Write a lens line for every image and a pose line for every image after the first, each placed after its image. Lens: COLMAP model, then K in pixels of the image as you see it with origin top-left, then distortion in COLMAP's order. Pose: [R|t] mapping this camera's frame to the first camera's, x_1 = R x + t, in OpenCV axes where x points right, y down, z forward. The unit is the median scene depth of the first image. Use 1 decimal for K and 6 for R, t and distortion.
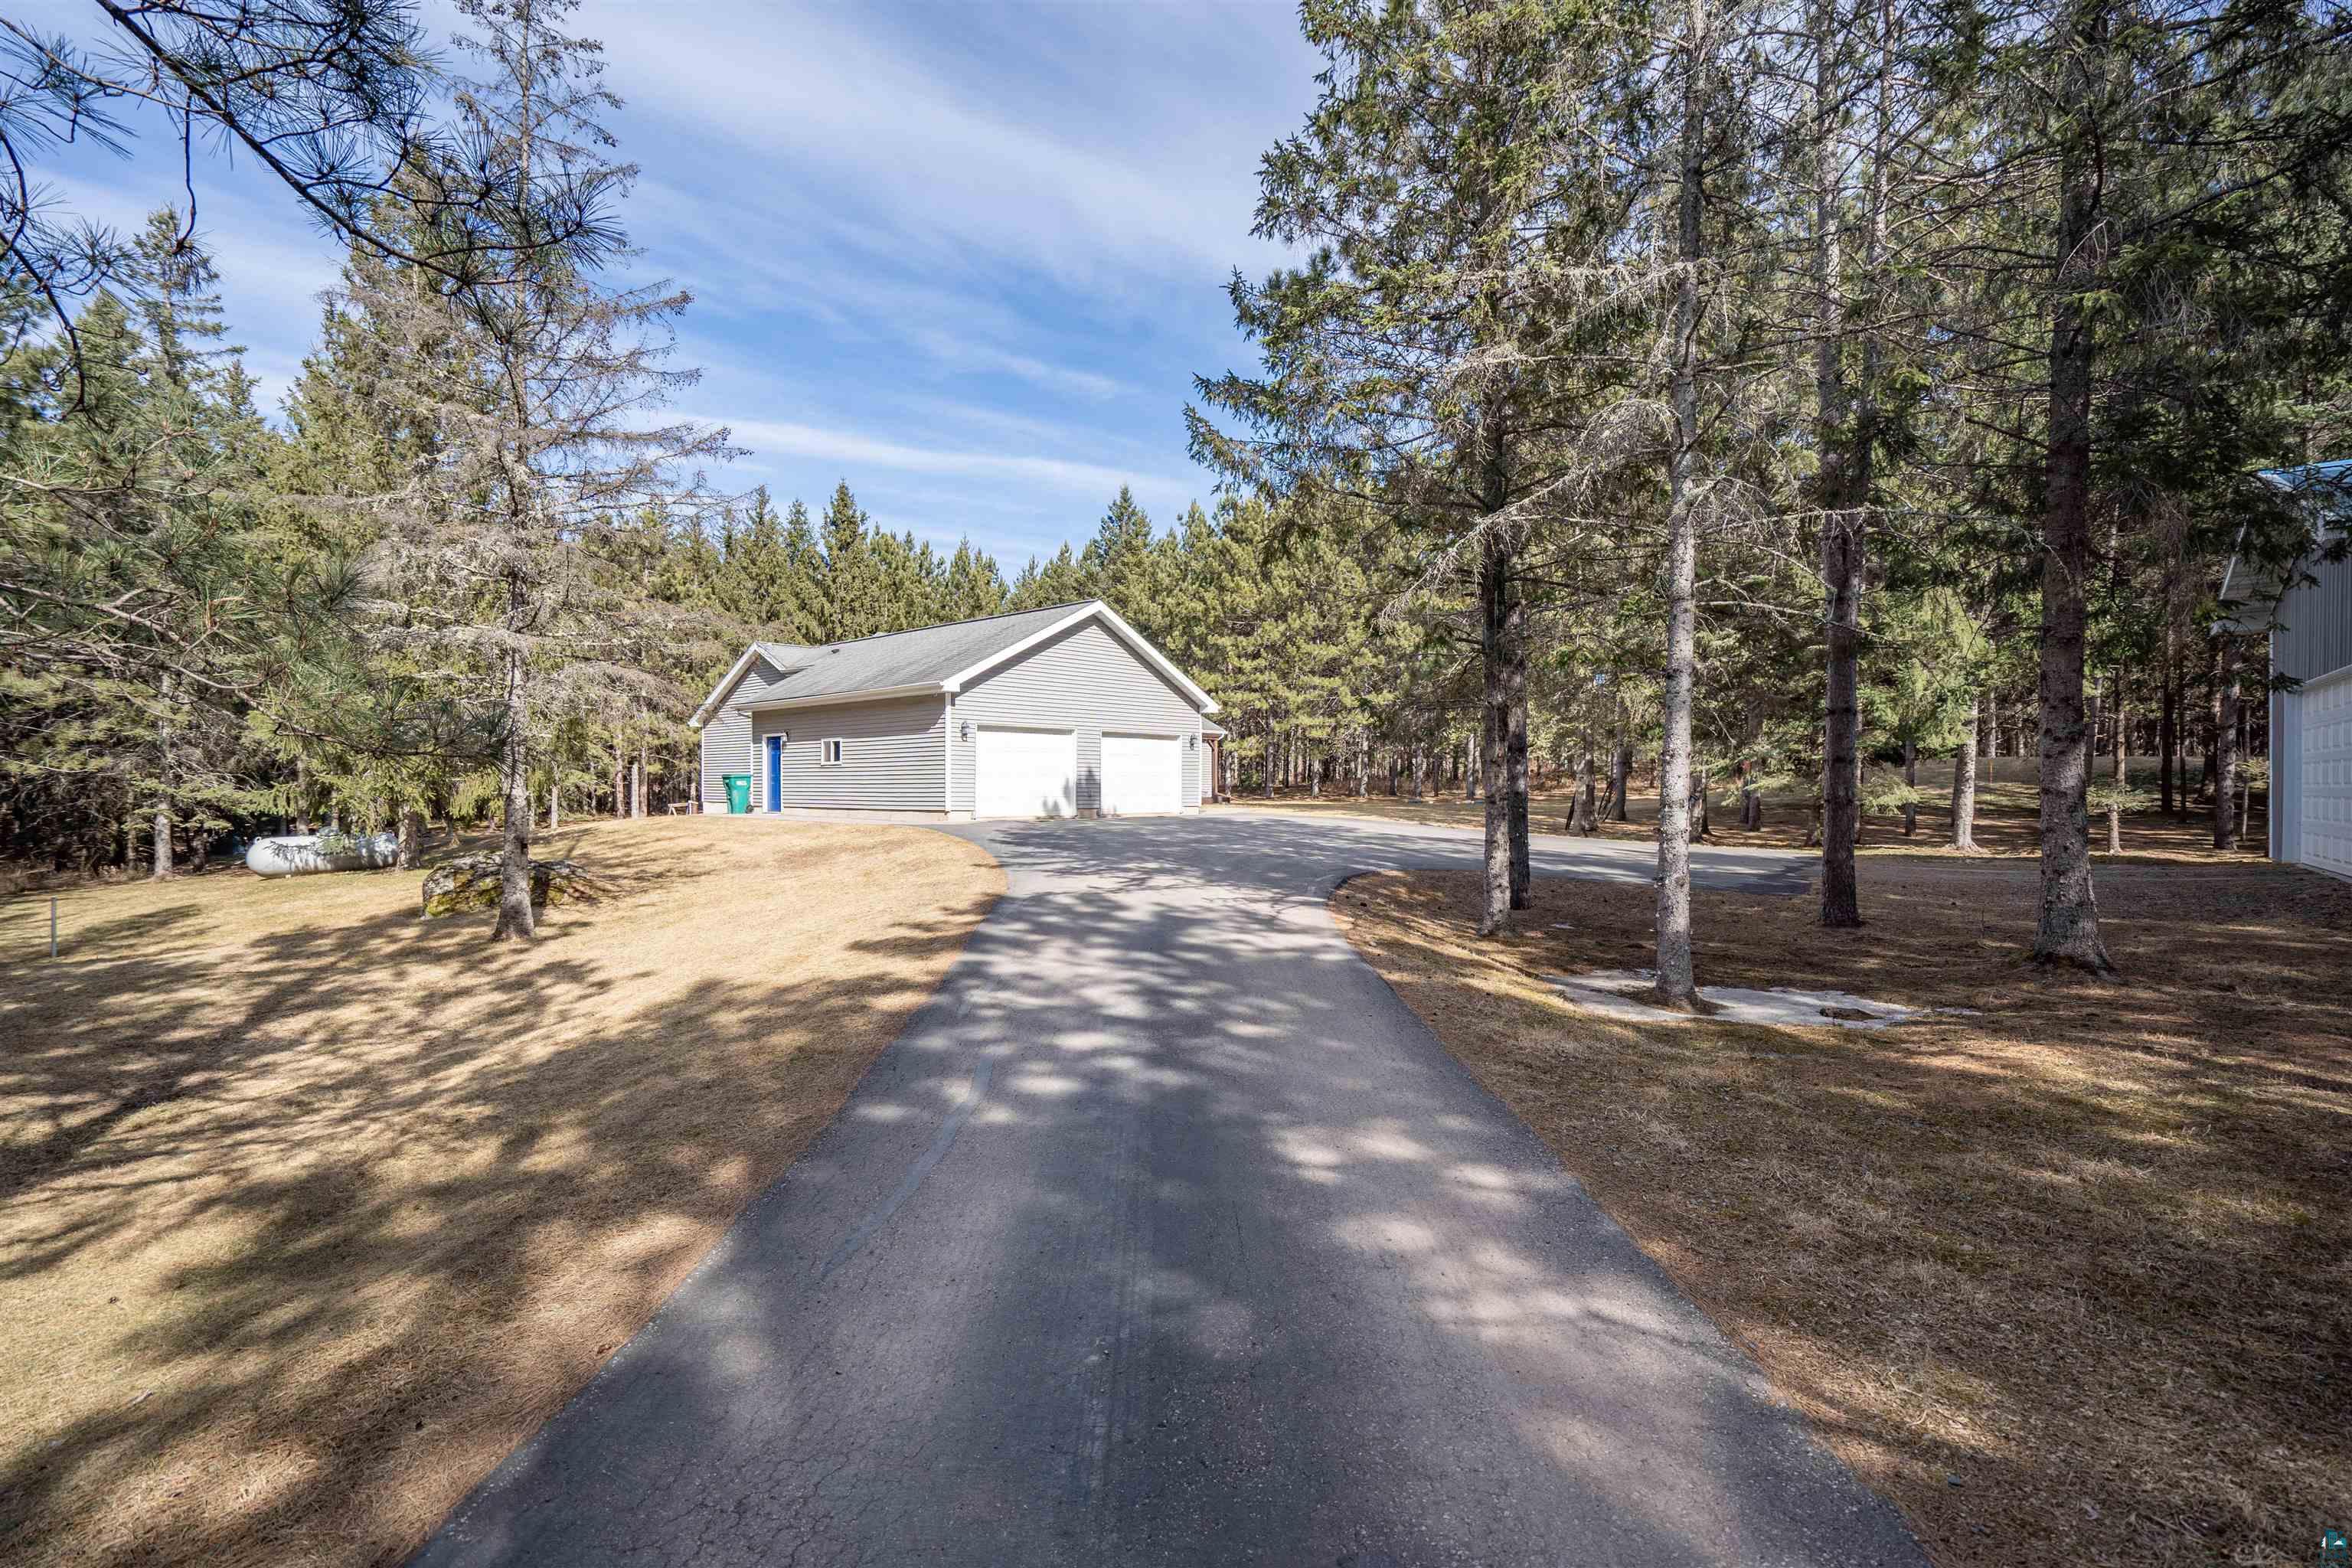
lens RADIAL K [[1100.0, 0, 1177.4], [0, 1100.0, 787.5], [0, 0, 1]] dist [-0.000854, -0.000086]
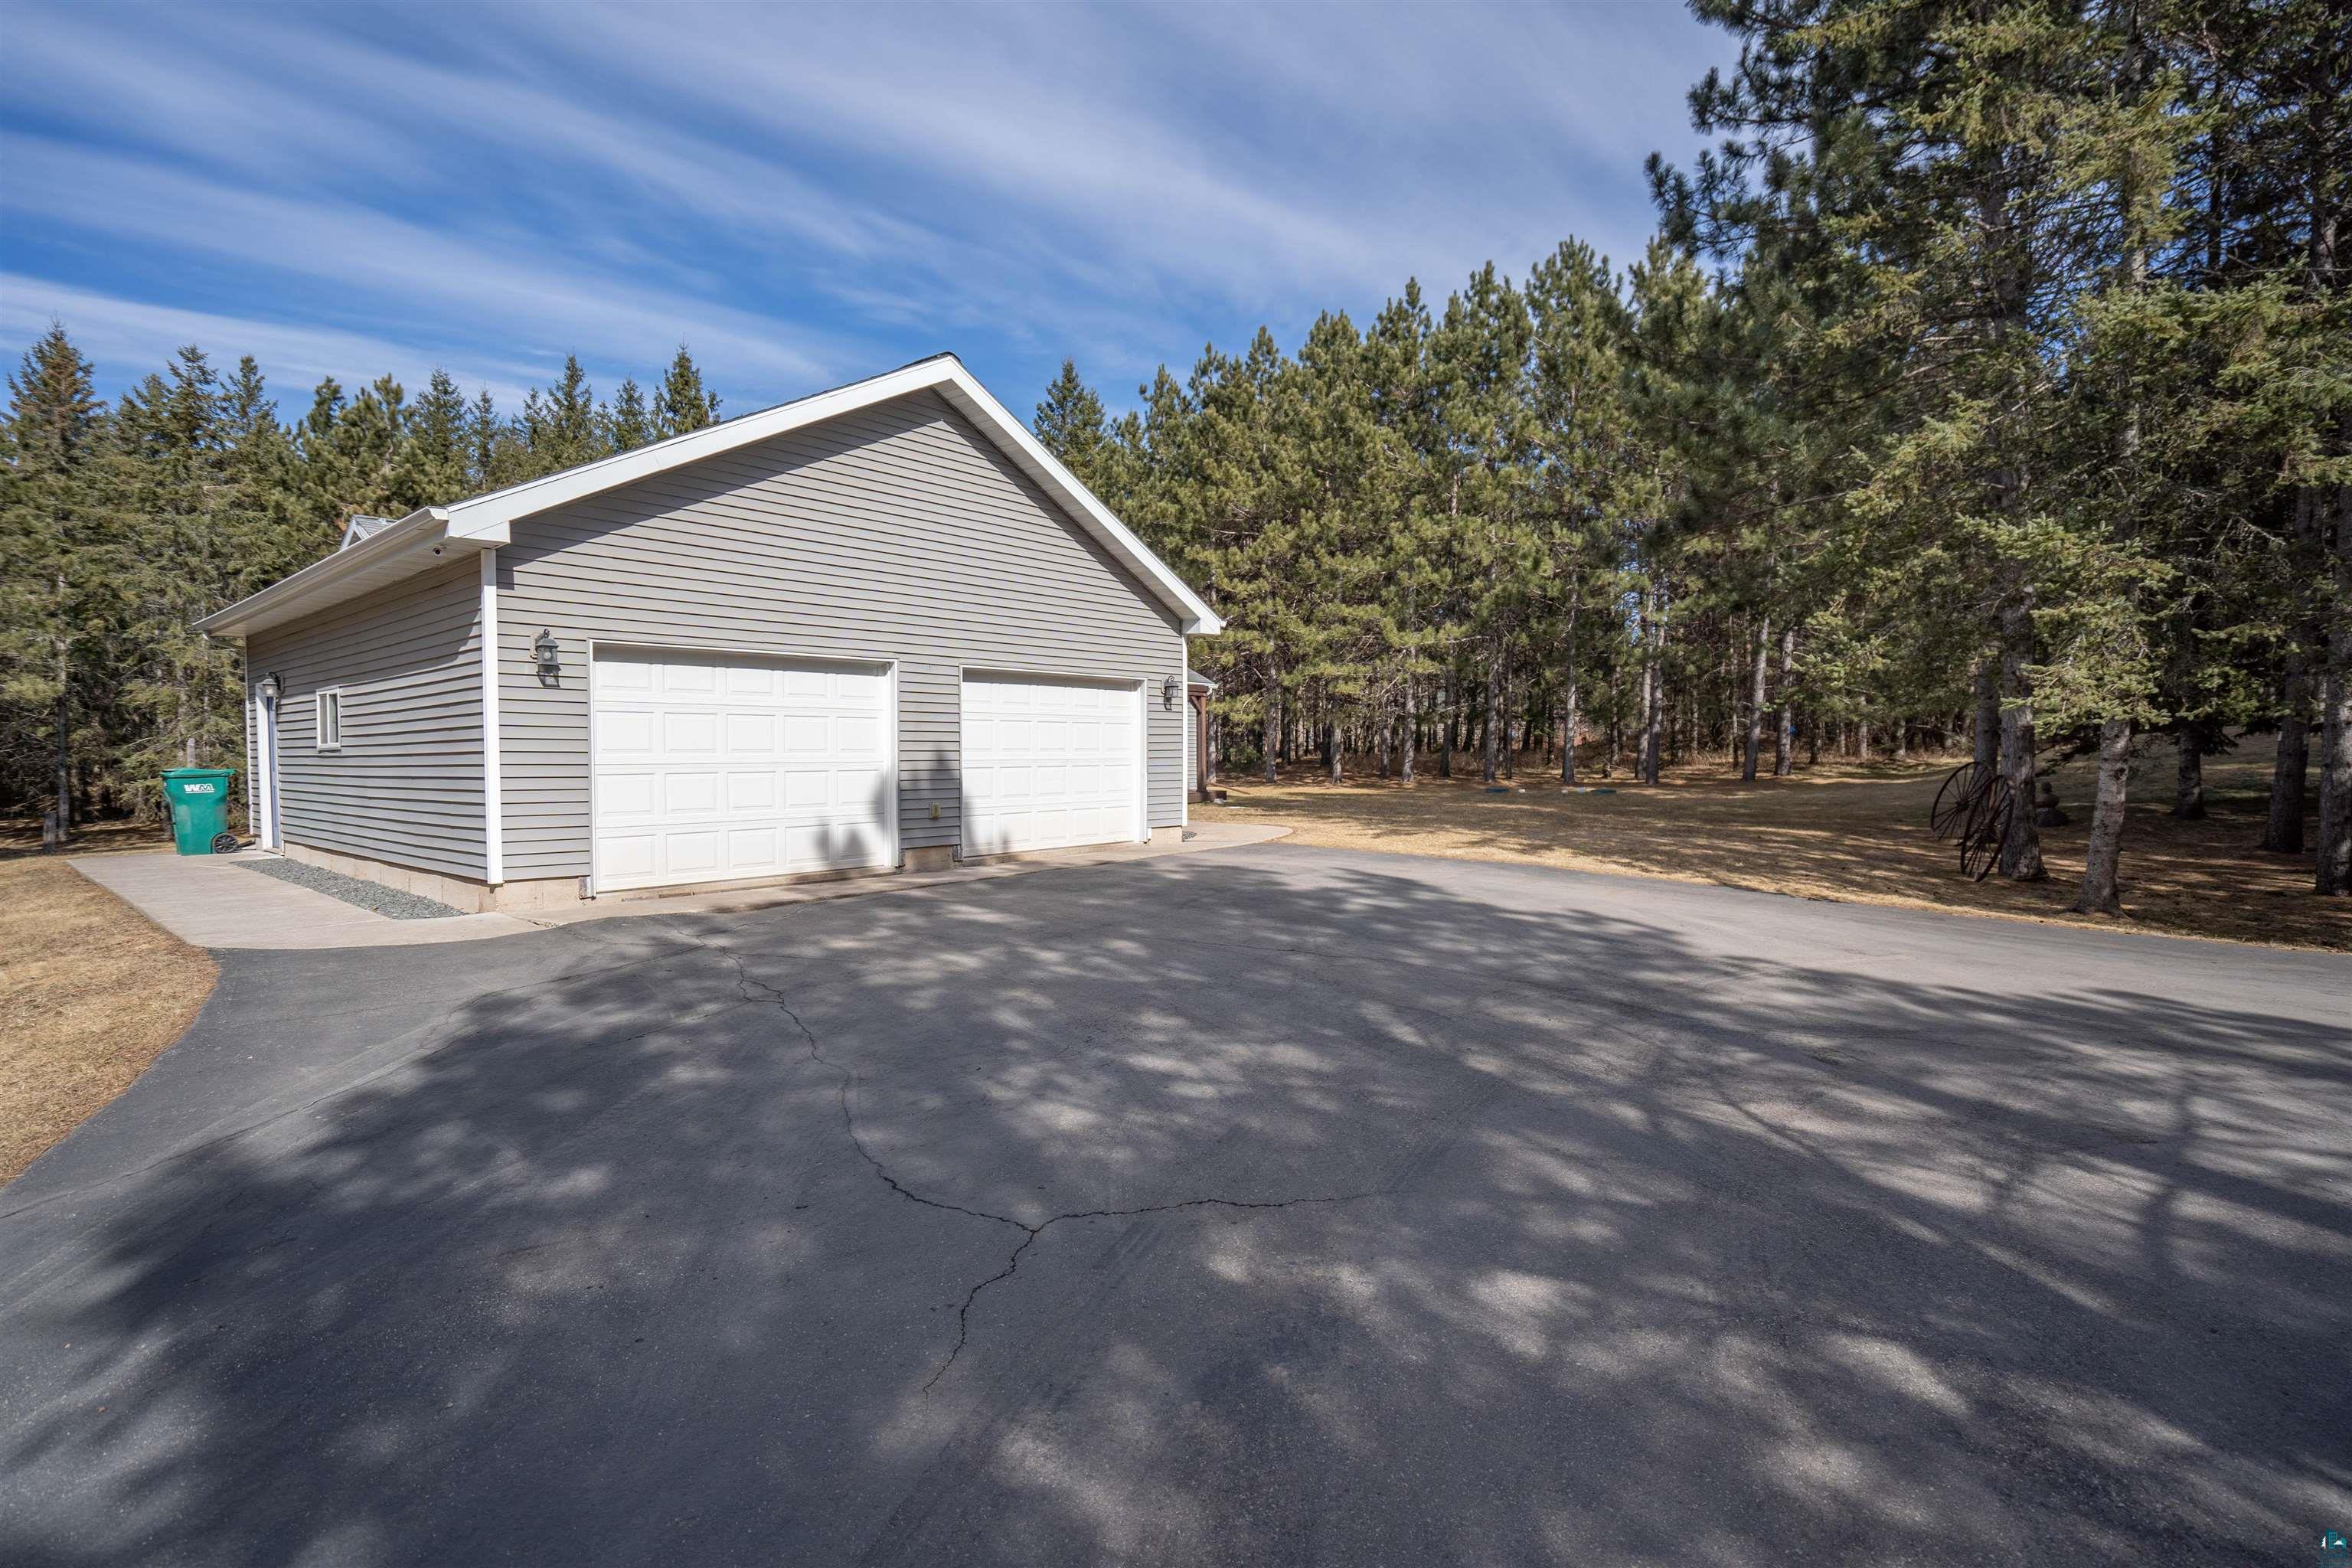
lens RADIAL K [[1100.0, 0, 1170.7], [0, 1100.0, 784.8], [0, 0, 1]] dist [-0.000854, -0.000086]
pose [[0.999681, -0.008023, 0.023947, 0.001516], [0.007335, 0.999562, 0.028672, -0.009233], [-0.024167, -0.028487, 0.999302, 0.311915]]
